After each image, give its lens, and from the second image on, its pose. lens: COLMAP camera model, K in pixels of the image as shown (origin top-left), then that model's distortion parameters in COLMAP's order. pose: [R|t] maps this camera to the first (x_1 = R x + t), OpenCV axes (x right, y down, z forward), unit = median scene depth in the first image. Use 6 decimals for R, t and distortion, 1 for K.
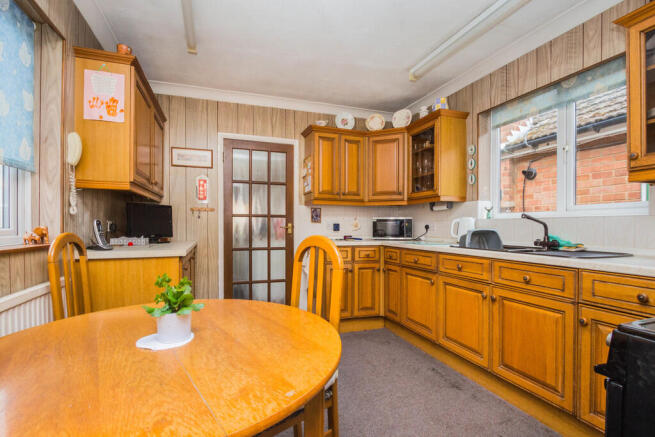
lens RADIAL K [[311.0, 0, 327.5], [0, 311.0, 218.5], [0, 0, 1]] dist [-0.000053, -0.000003]
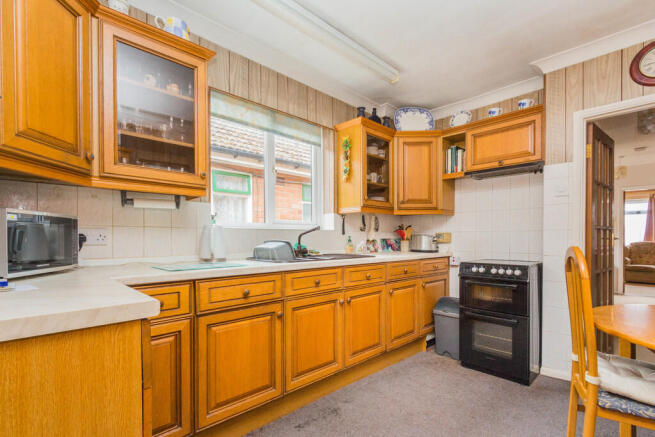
lens RADIAL K [[308.6, 0, 327.9], [0, 308.6, 245.2], [0, 0, 1]] dist [0.000065, -0.000017]
pose [[-0.403241, -0.004878, 0.915081, -0.412352], [-0.009886, 0.999951, 0.000974, 0.051612], [-0.915040, -0.008654, -0.403269, 1.393536]]
